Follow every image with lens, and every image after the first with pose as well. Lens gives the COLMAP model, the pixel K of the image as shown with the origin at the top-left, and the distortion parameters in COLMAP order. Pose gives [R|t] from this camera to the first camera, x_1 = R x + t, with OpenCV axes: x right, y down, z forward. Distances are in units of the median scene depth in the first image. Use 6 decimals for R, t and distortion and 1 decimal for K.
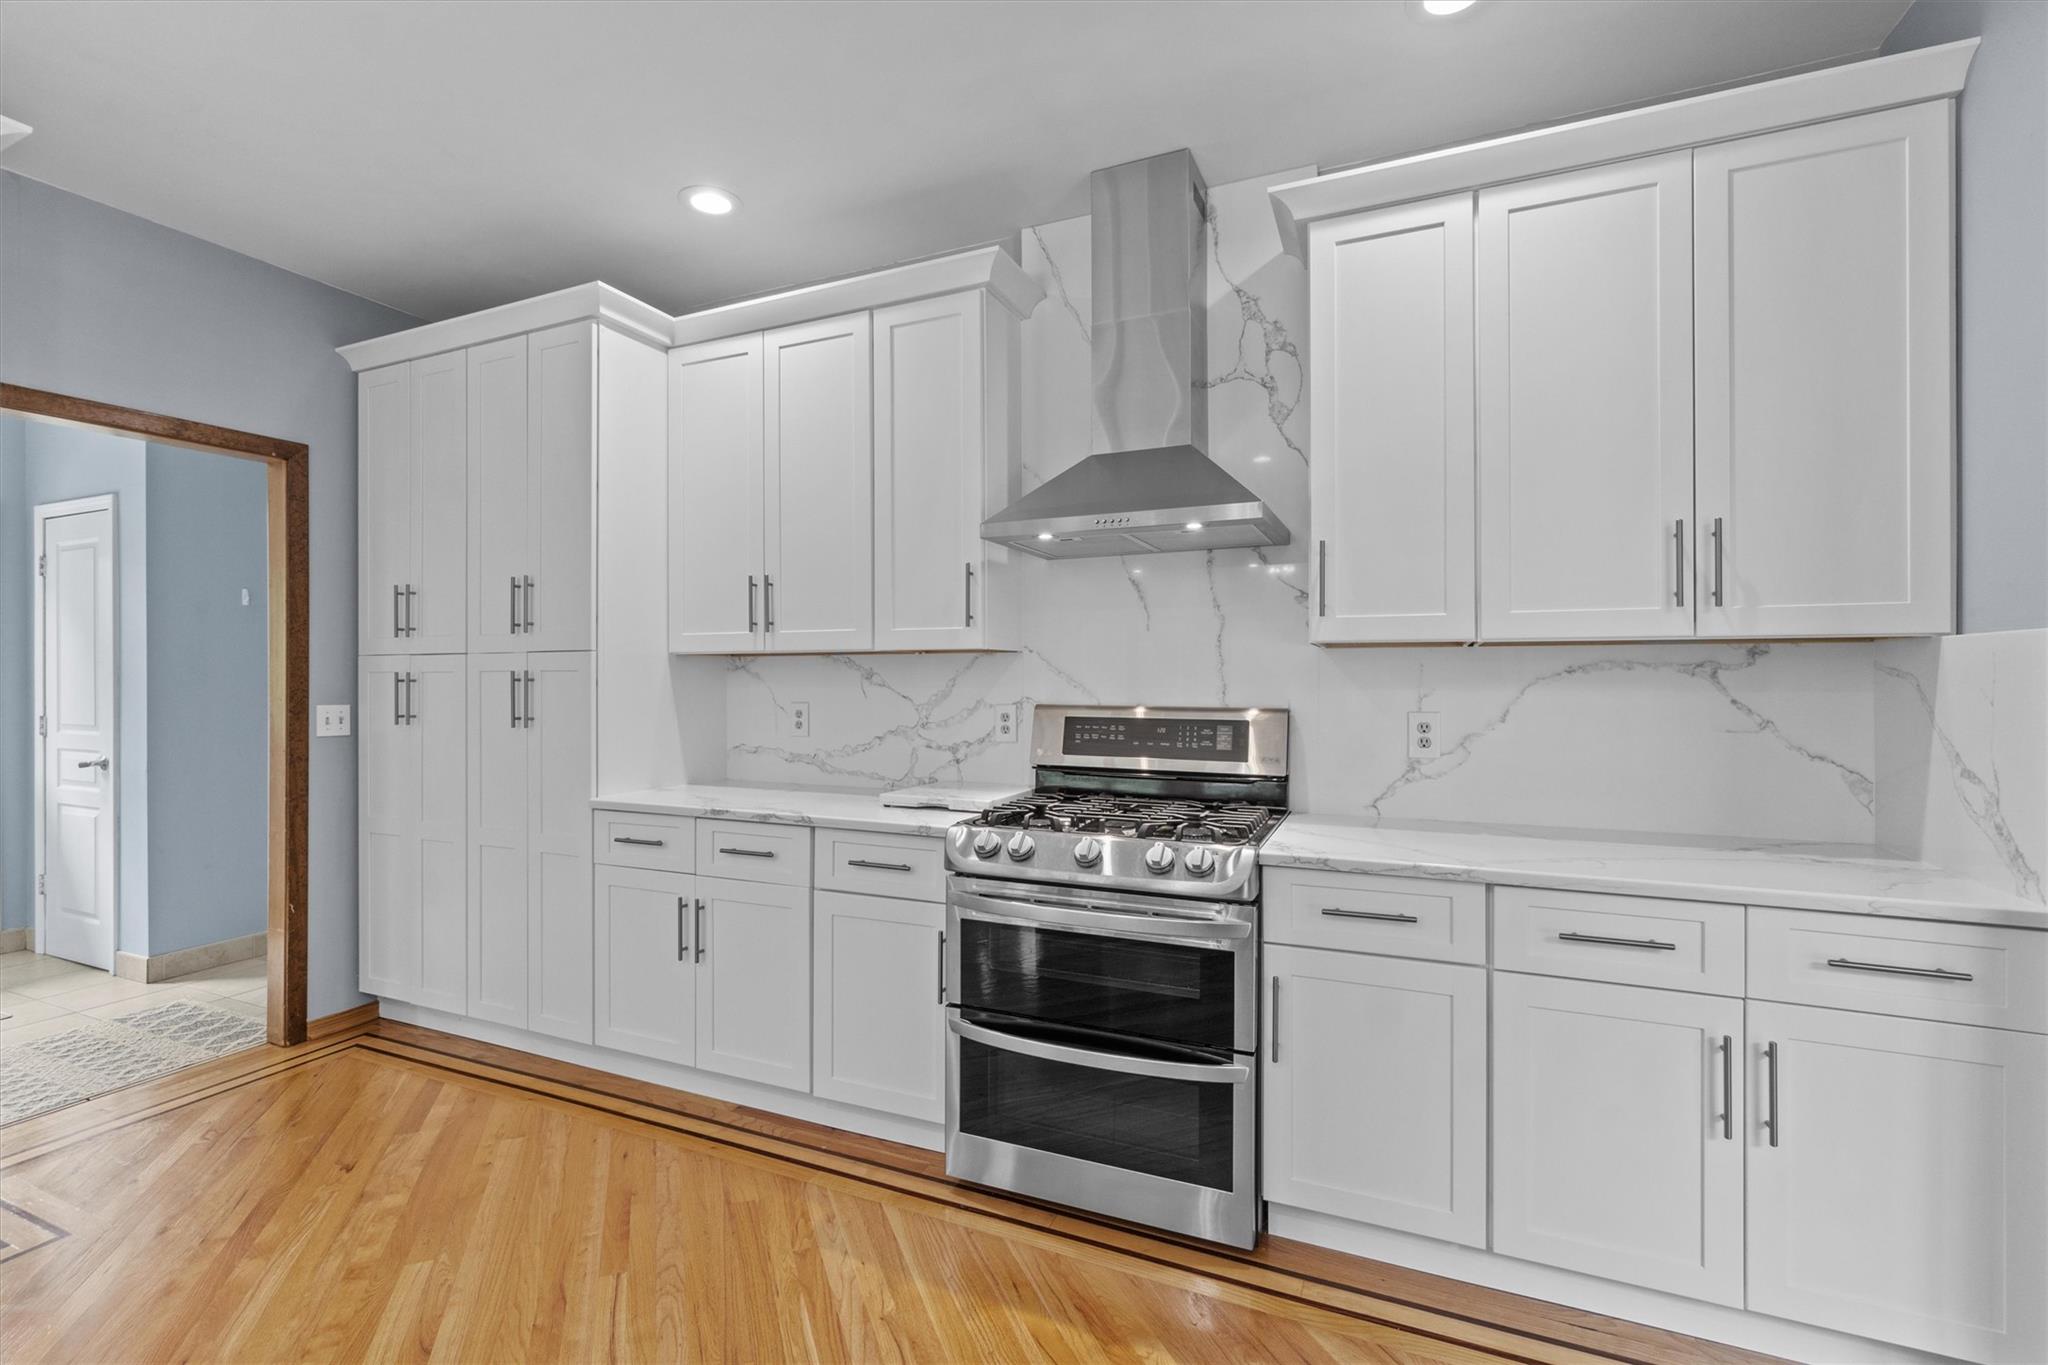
lens RADIAL K [[919.8, 0, 1013.0], [0, 919.8, 670.4], [0, 0, 1]] dist [0.000764, 0.000290]
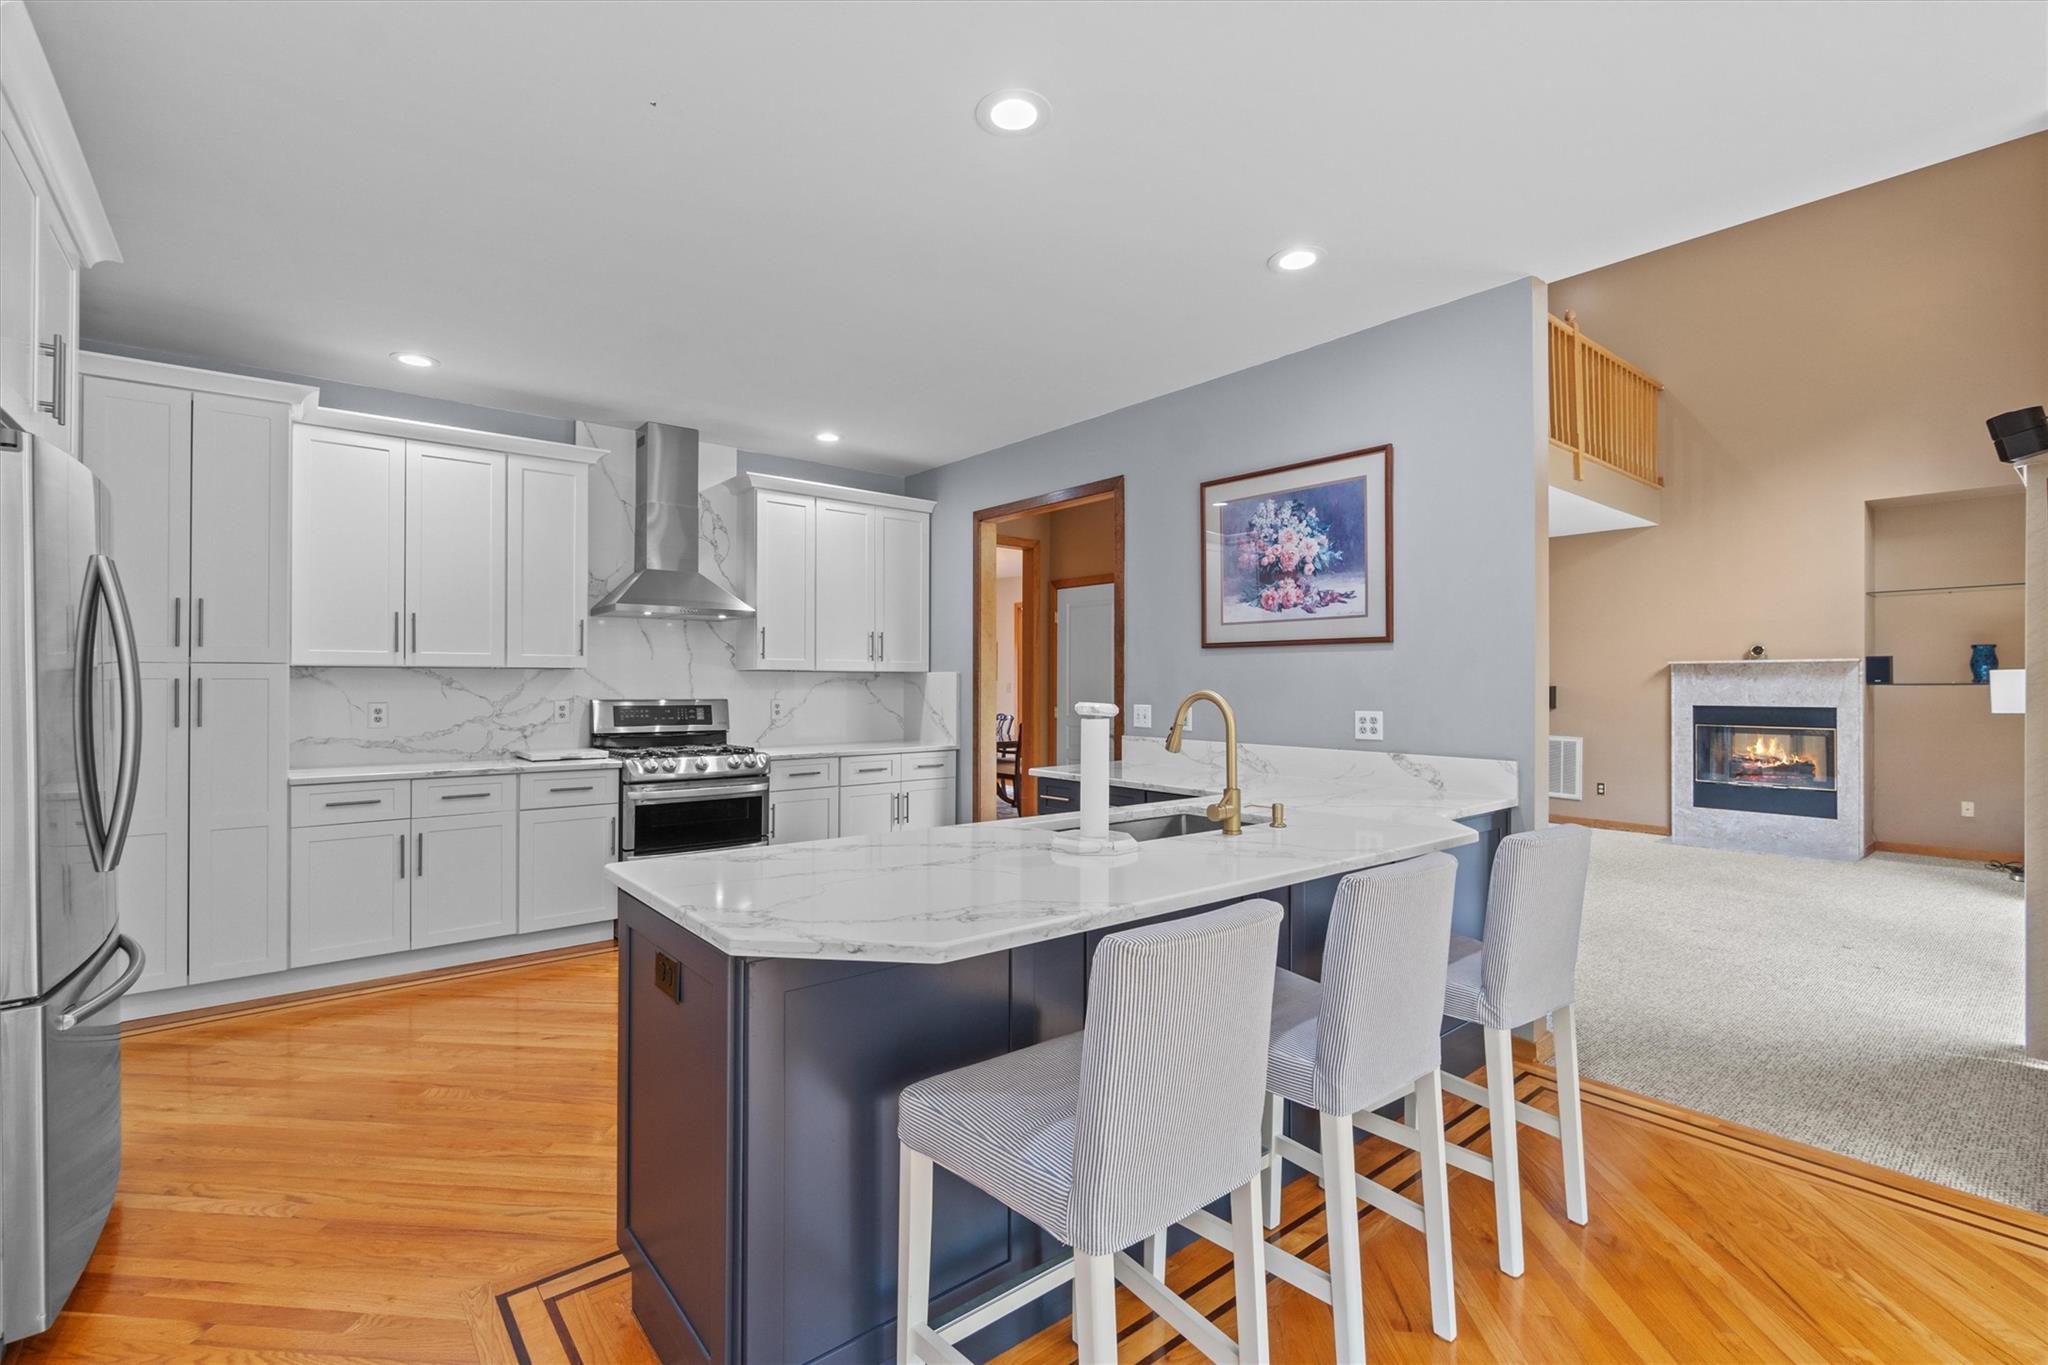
lens RADIAL K [[906.9, 0, 1024.0], [0, 906.9, 682.5], [0, 0, 1]] dist [0.000557, 0.000063]
pose [[0.433972, 0.000395, 0.900926, -1.262958], [-0.011416, 0.999922, 0.005061, -0.015178], [-0.900854, -0.012481, 0.433943, -0.527933]]
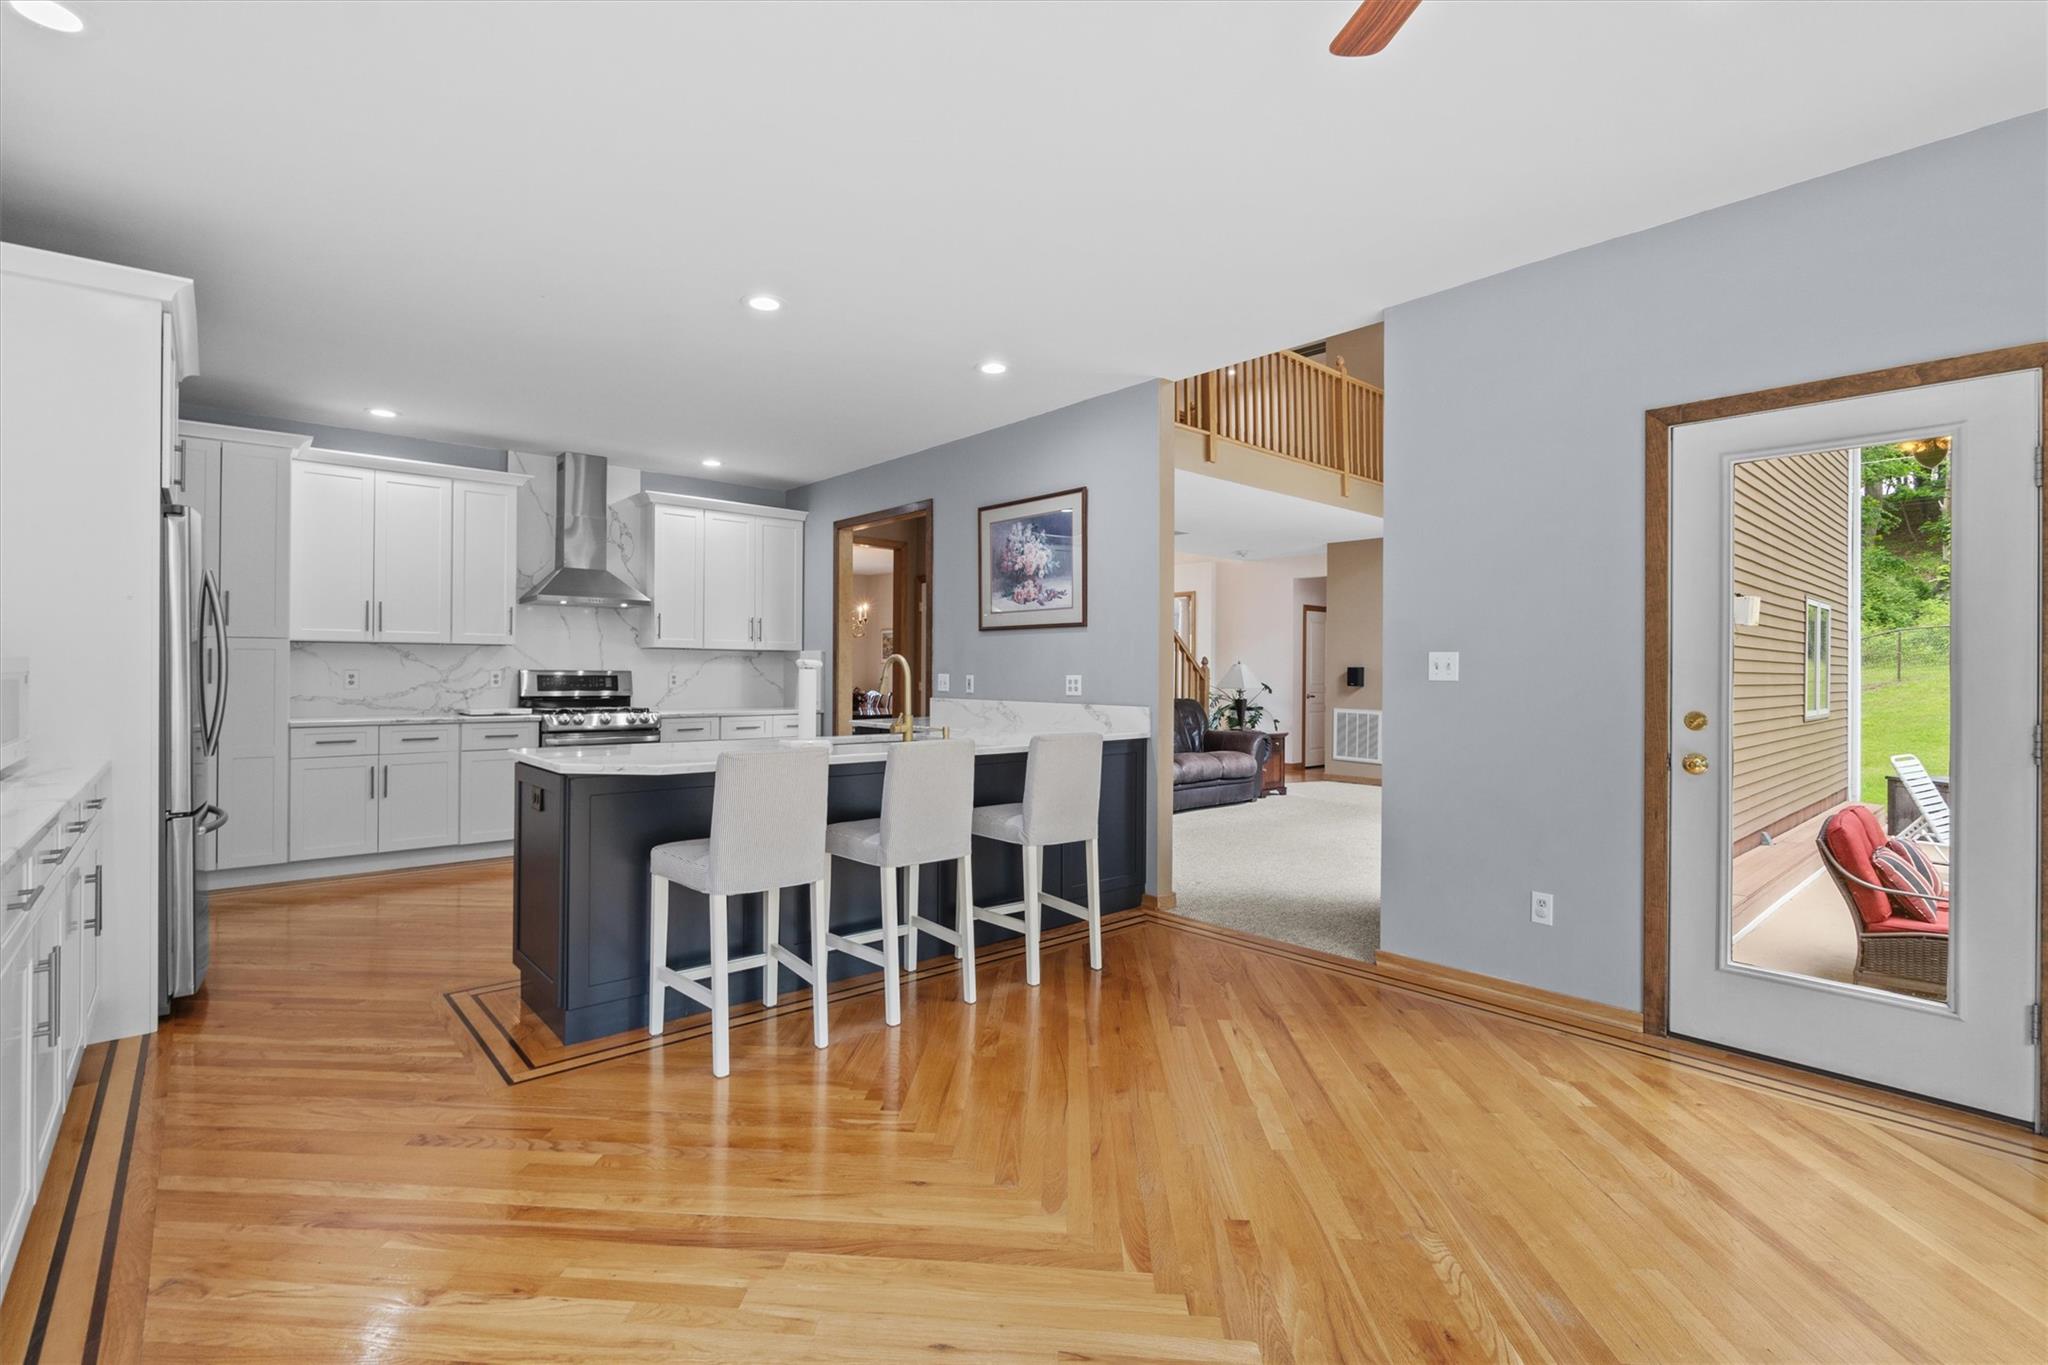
lens RADIAL K [[919.8, 0, 1013.0], [0, 919.8, 670.4], [0, 0, 1]] dist [0.000764, 0.000290]
pose [[0.408029, 0.002690, 0.912965, -1.639607], [-0.014925, 0.999882, 0.003725, 0.012870], [-0.912847, -0.015146, 0.408021, -1.078418]]
